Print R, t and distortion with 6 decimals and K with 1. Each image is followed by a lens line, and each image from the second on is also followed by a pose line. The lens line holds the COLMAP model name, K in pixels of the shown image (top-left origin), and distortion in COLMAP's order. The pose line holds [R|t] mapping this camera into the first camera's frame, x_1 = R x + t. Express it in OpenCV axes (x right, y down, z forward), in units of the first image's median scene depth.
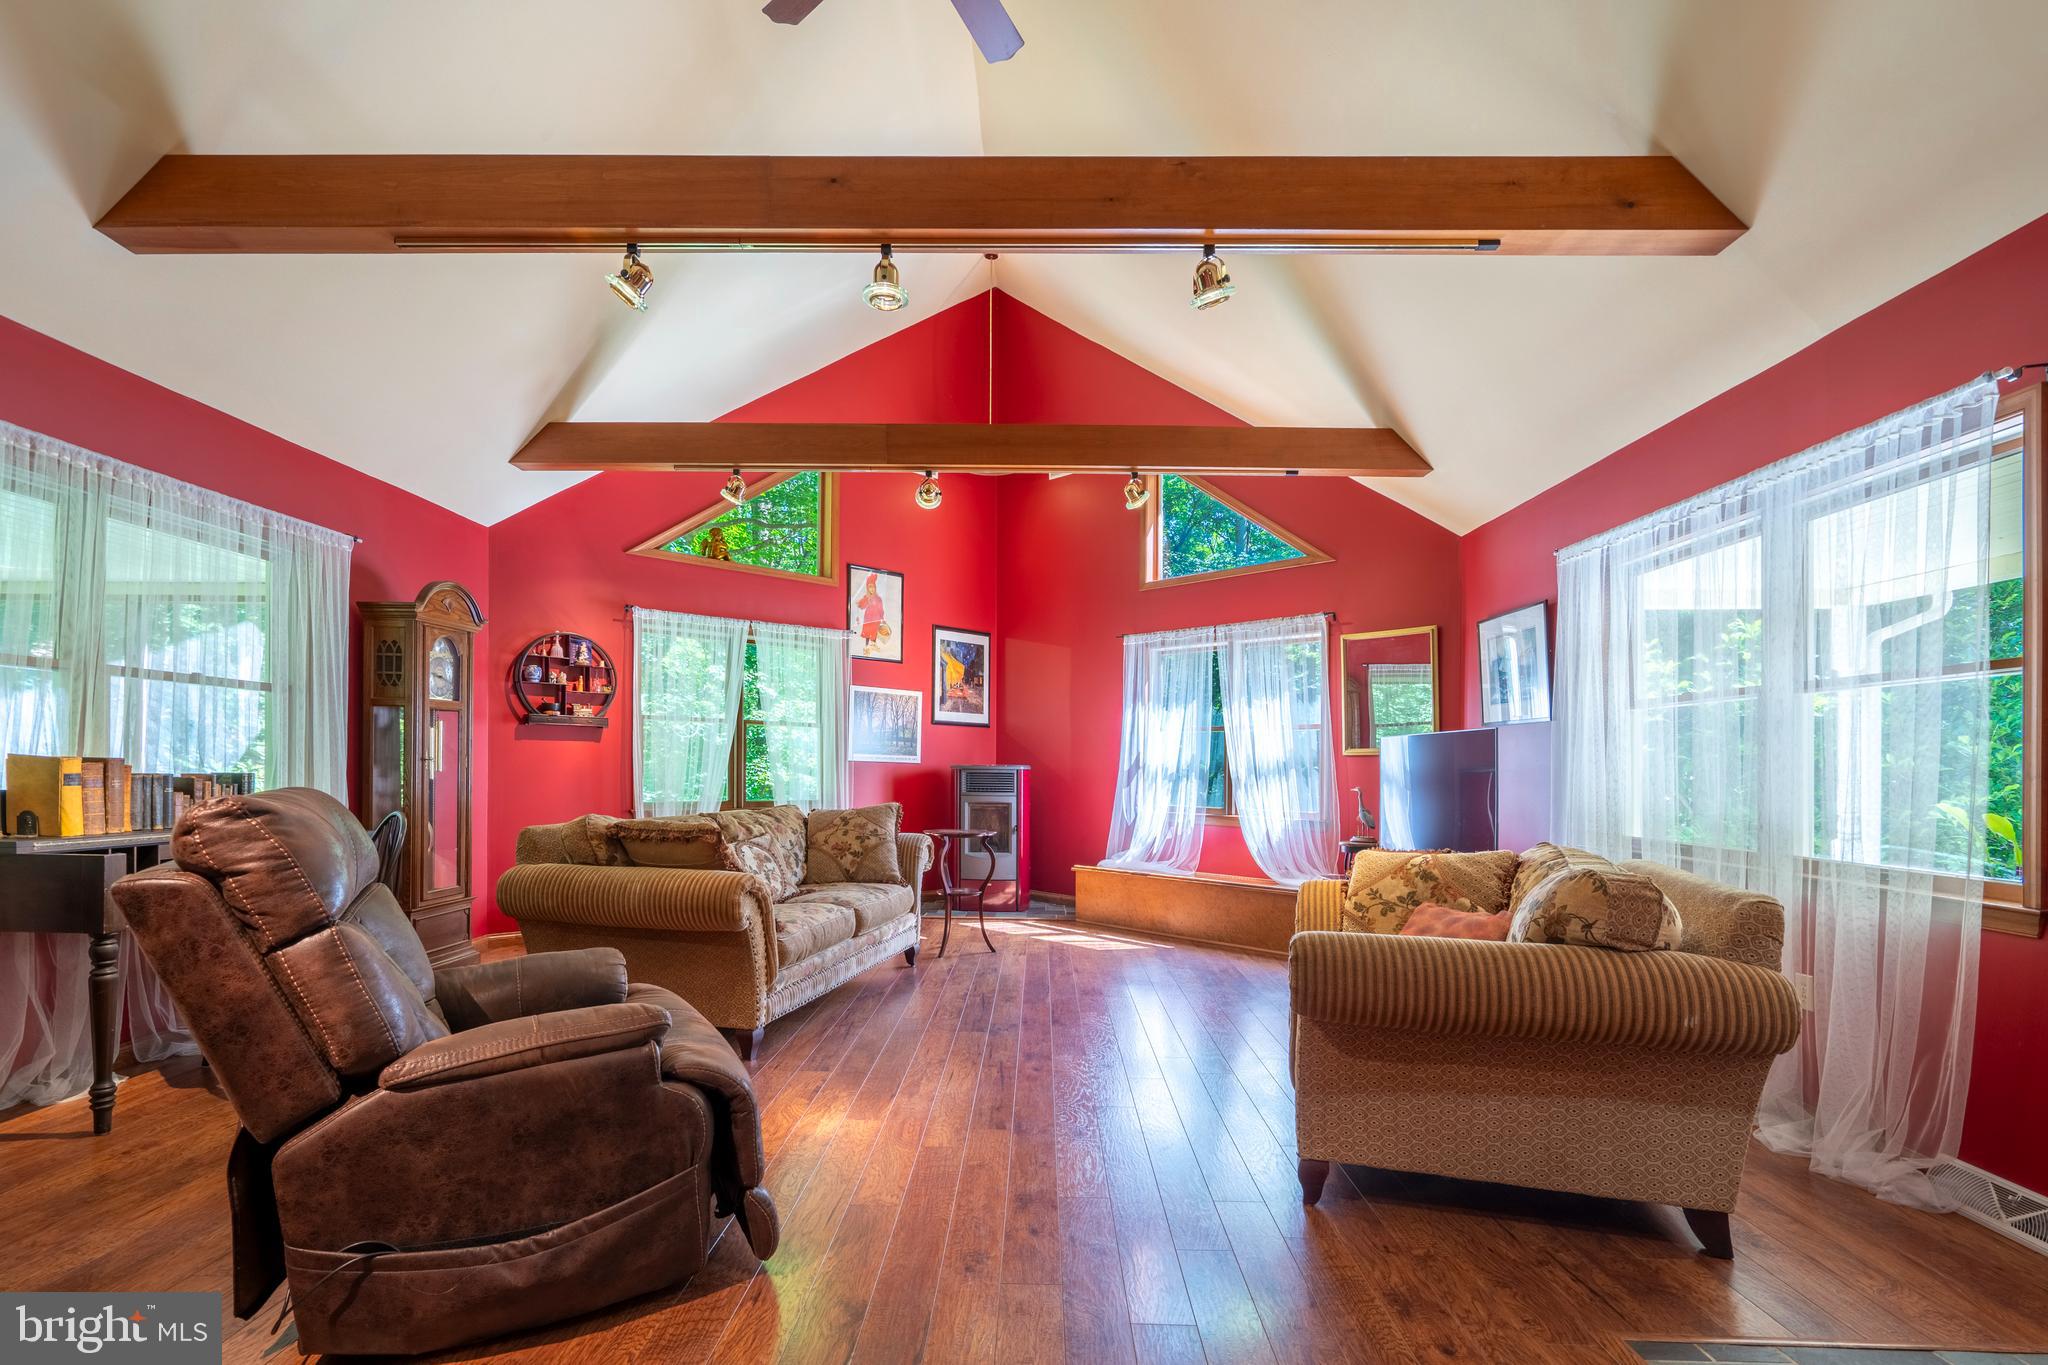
lens RADIAL K [[981.5, 0, 1031.3], [0, 981.5, 767.3], [0, 0, 1]] dist [0.000329, 0.000404]
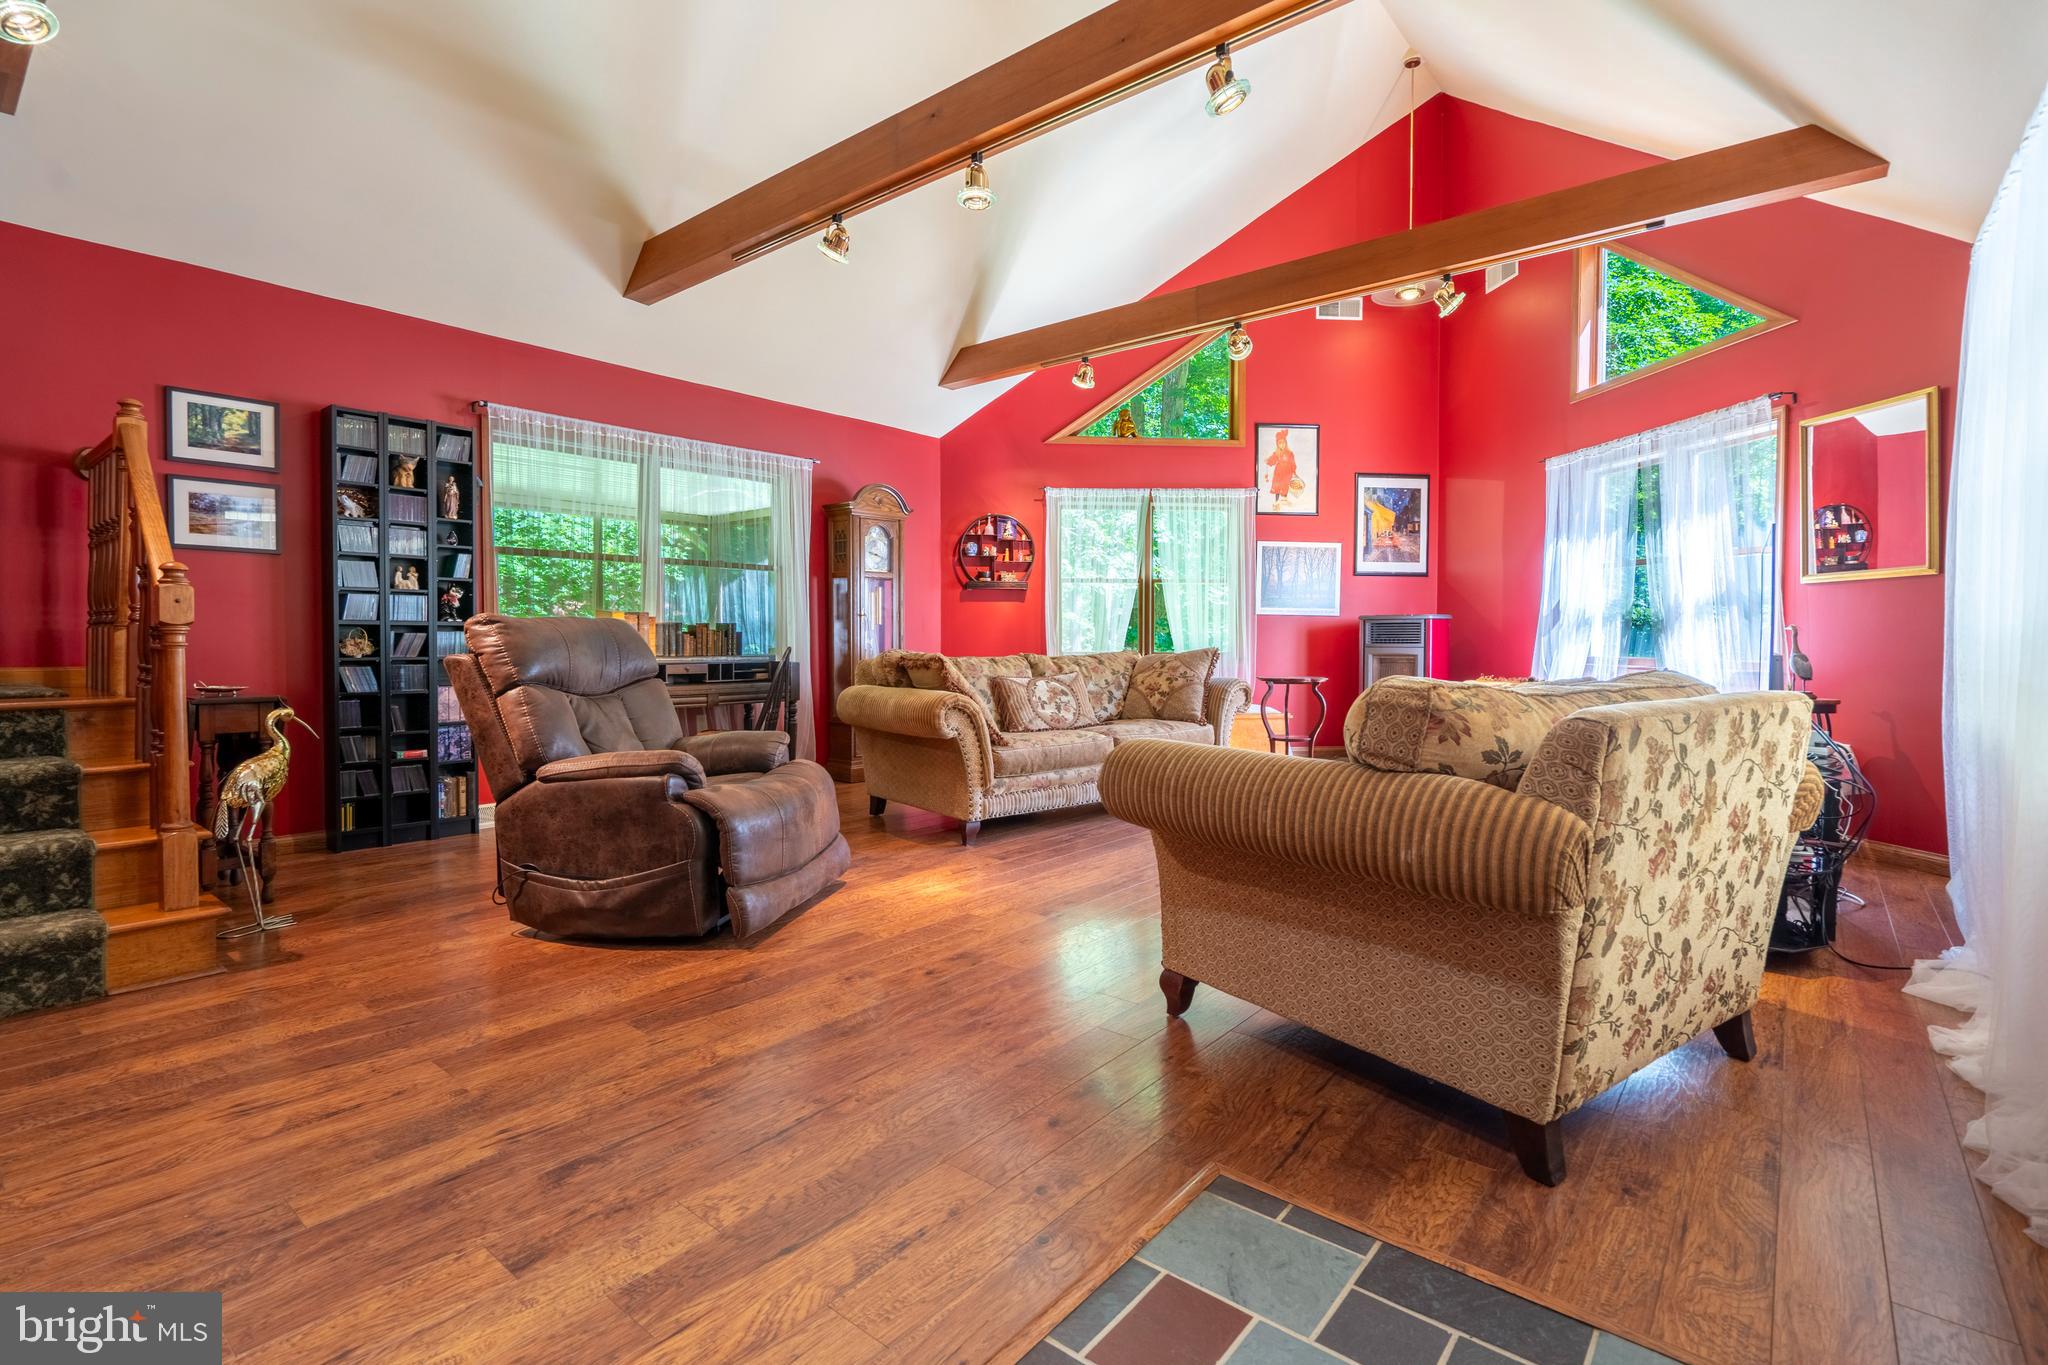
lens RADIAL K [[962.6, 0, 1020.2], [0, 962.6, 670.0], [0, 0, 1]] dist [-0.001022, 0.001461]
pose [[0.778847, 0.009297, -0.627145, 0.339611], [0.009238, 0.999612, 0.026290, 0.030279], [0.627145, -0.026269, 0.778459, 0.067244]]
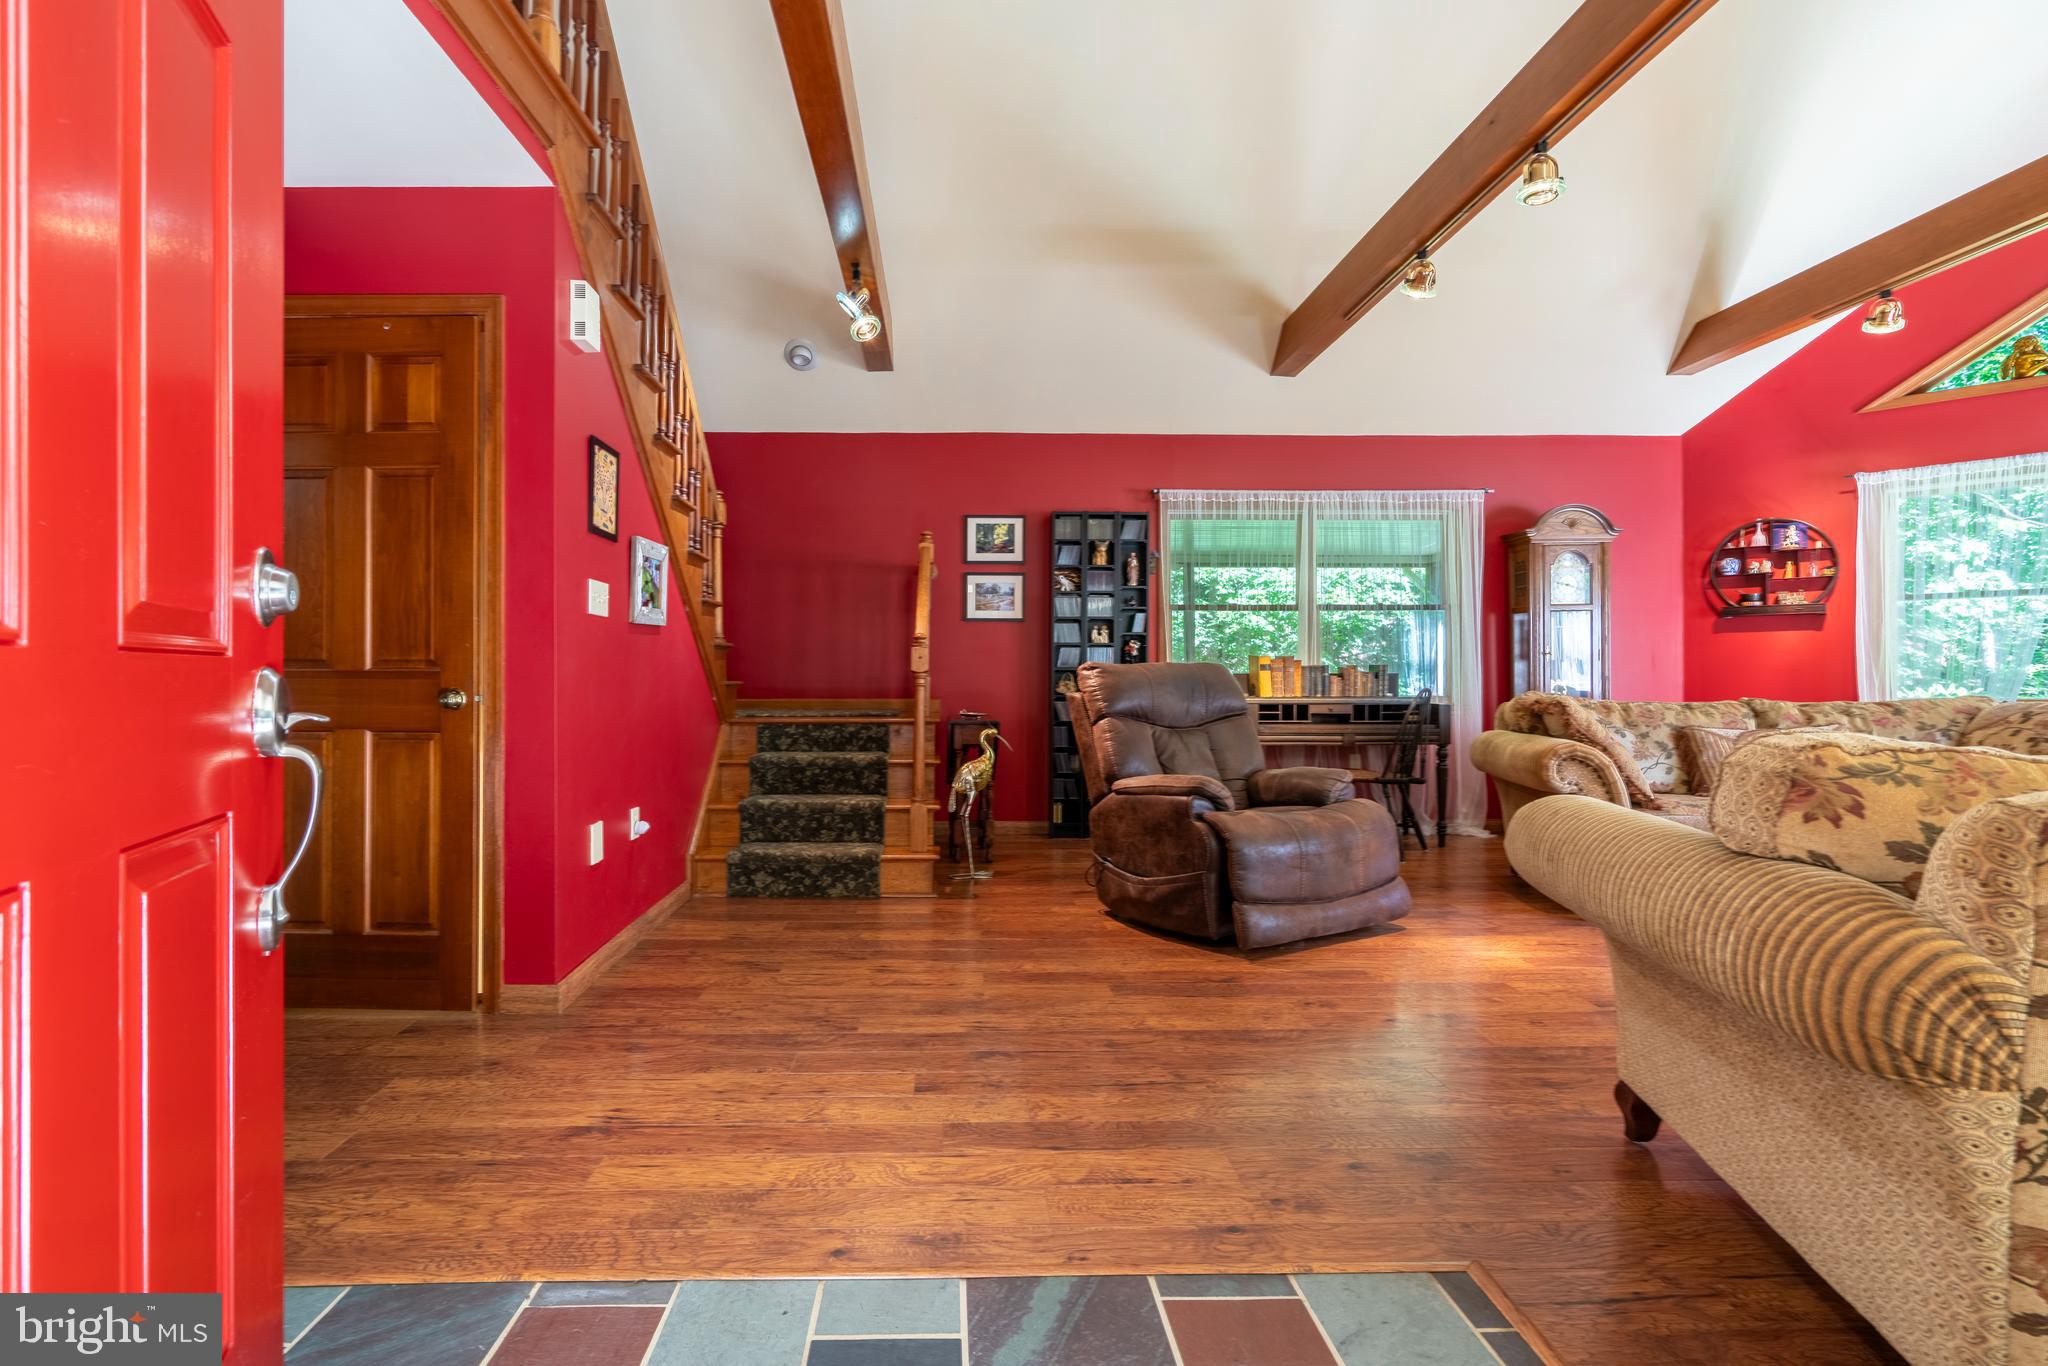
lens RADIAL K [[954.7, 0, 950.0], [0, 954.7, 682.4], [0, 0, 1]] dist [-0.000535, 0.000356]
pose [[0.025810, -0.009287, -0.999624, 0.469202], [0.003146, 0.999953, -0.009209, 0.031468], [0.999662, -0.002907, 0.025838, 0.182005]]
